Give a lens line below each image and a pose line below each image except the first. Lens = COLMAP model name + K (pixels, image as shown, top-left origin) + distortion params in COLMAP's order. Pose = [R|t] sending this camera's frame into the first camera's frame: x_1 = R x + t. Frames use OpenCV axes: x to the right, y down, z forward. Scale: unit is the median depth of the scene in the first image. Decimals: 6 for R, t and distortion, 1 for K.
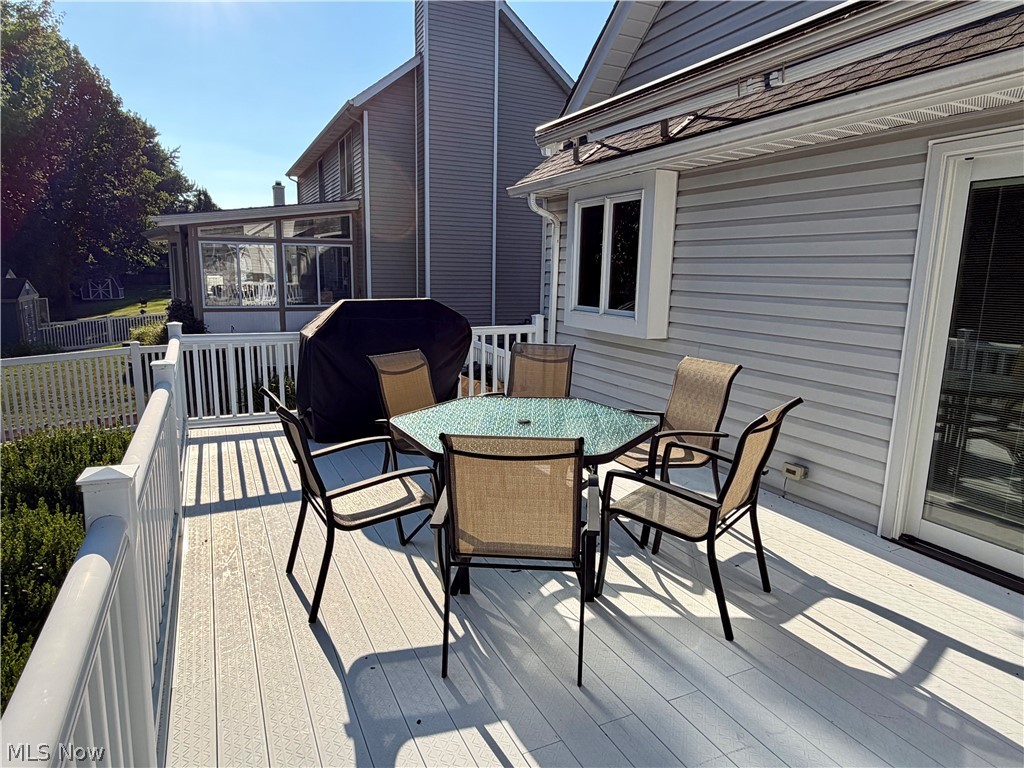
lens RADIAL K [[624.4, 0, 512.2], [0, 624.4, 383.9], [0, 0, 1]] dist [0.006466, 0.000969]
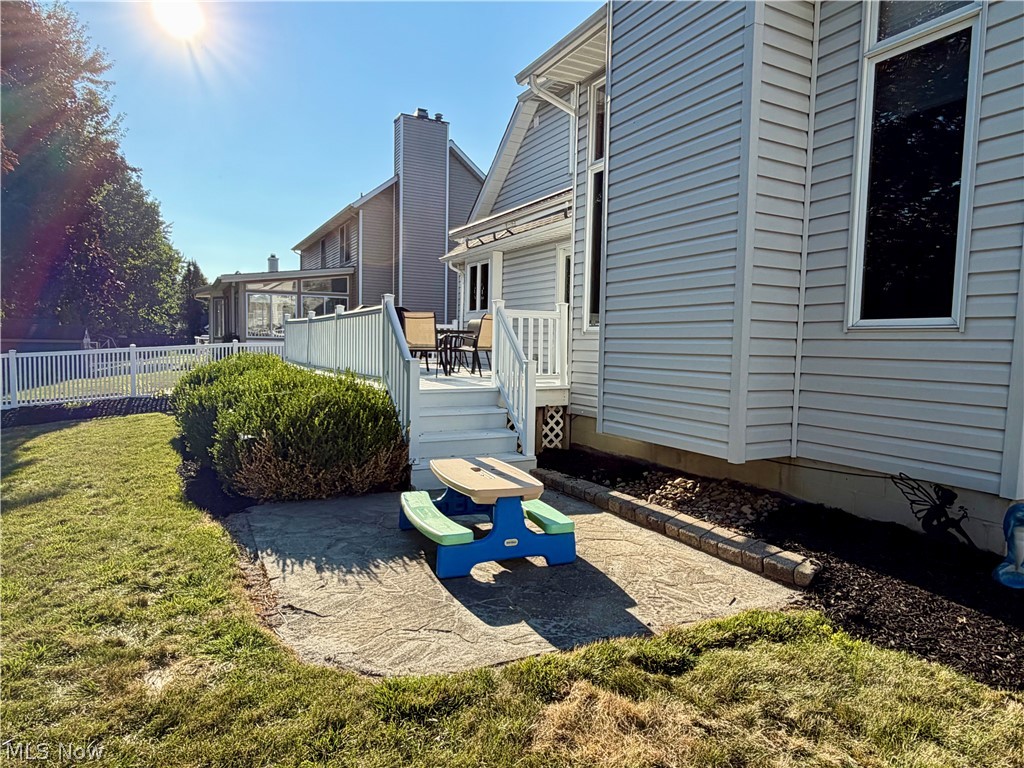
lens RADIAL K [[624.4, 0, 512.2], [0, 624.4, 383.6], [0, 0, 1]] dist [0.006466, 0.000969]
pose [[0.999029, 0.000412, 0.044053, 0.067467], [0.004558, 0.993622, -0.112672, 0.157381], [-0.043819, 0.112764, 0.992655, -0.480319]]
